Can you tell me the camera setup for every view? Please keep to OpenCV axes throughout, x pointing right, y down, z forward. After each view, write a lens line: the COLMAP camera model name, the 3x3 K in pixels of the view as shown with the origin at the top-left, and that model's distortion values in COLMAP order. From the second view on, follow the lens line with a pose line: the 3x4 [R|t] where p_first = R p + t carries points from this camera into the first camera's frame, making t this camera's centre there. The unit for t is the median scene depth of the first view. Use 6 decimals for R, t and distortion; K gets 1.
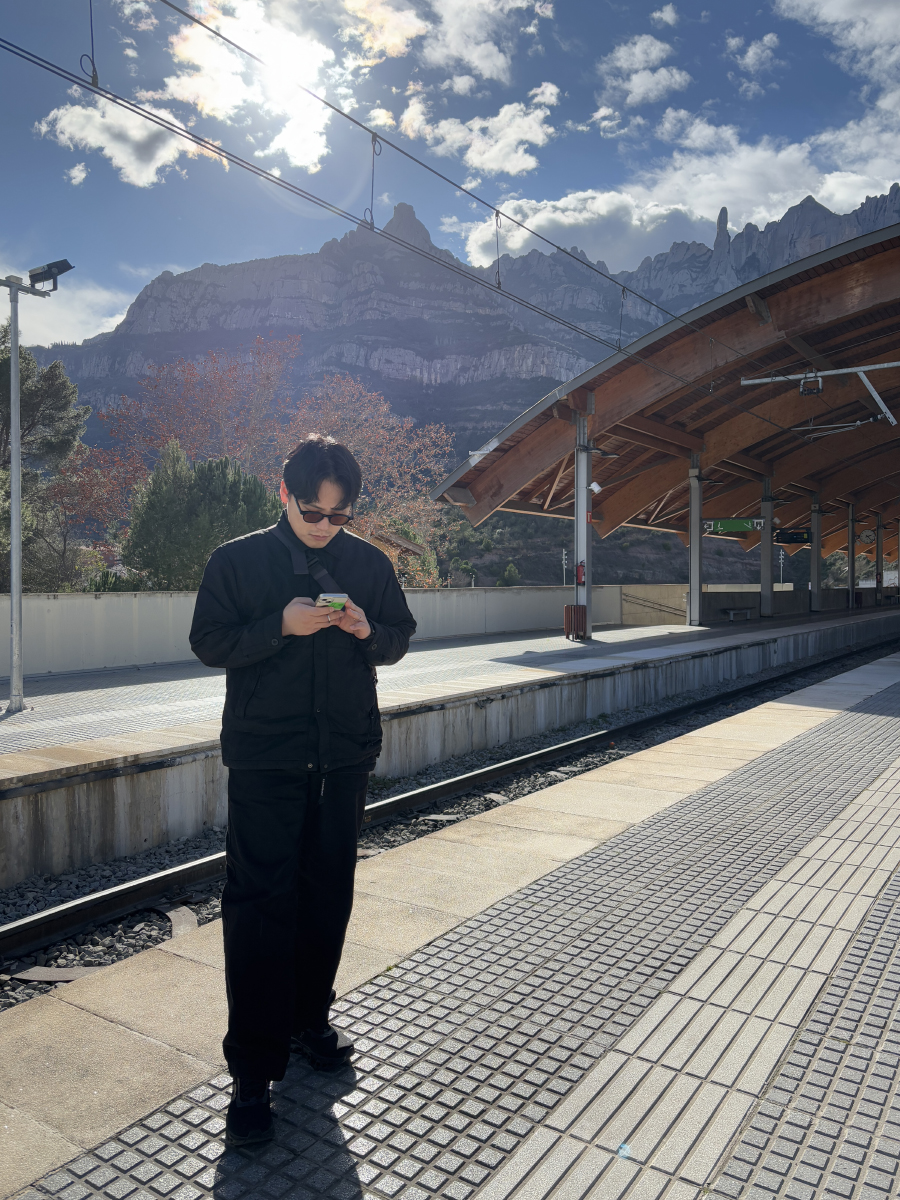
lens RADIAL K [[913.6, 0, 447.8], [0, 913.6, 610.3], [0, 0, 1]] dist [0.019360, -0.000511]
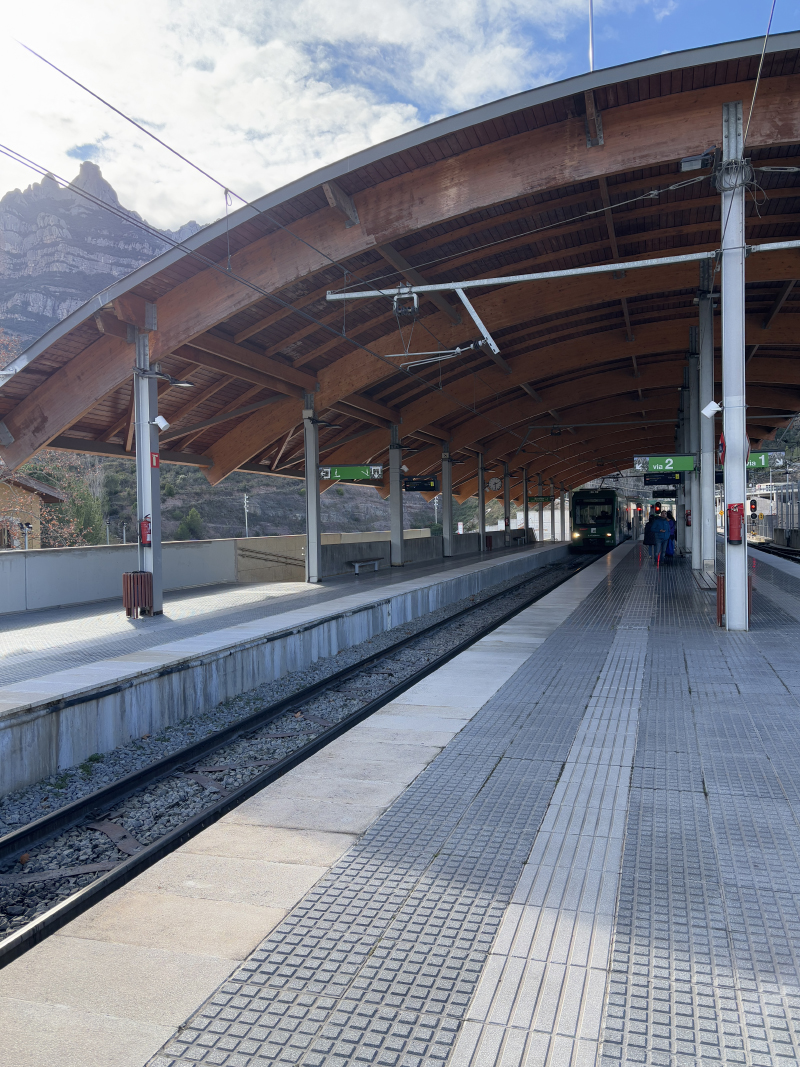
lens RADIAL K [[807.6, 0, 398.3], [0, 807.6, 533.6], [0, 0, 1]] dist [0.058982, -0.105666]
pose [[0.956582, -0.016510, 0.290996, 0.113796], [0.021537, 0.999669, -0.014081, -0.017846], [-0.290668, 0.019737, 0.956621, 0.200533]]
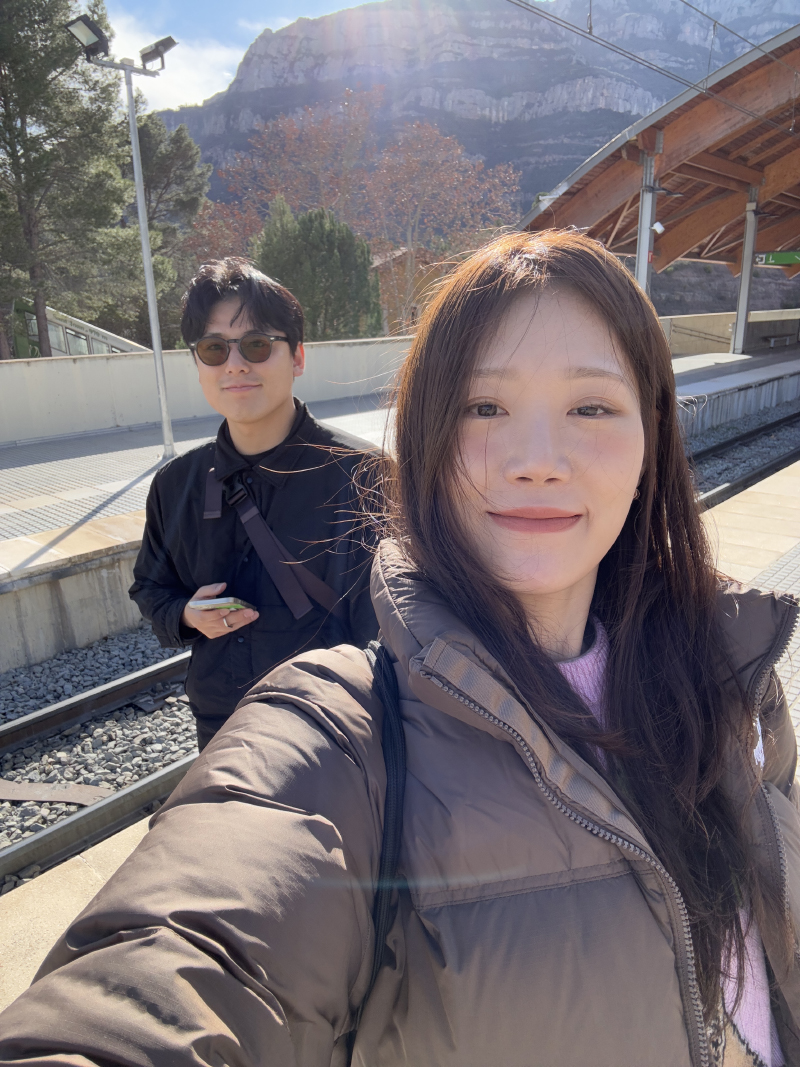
lens RADIAL K [[721.3, 0, 393.1], [0, 721.3, 538.4], [0, 0, 1]] dist [0.003592, -0.034683]
pose [[0.988019, 0.021981, -0.152761, -0.007161], [0.021075, 0.961318, 0.274633, -0.016214], [0.152888, -0.274562, 0.949337, 0.034308]]
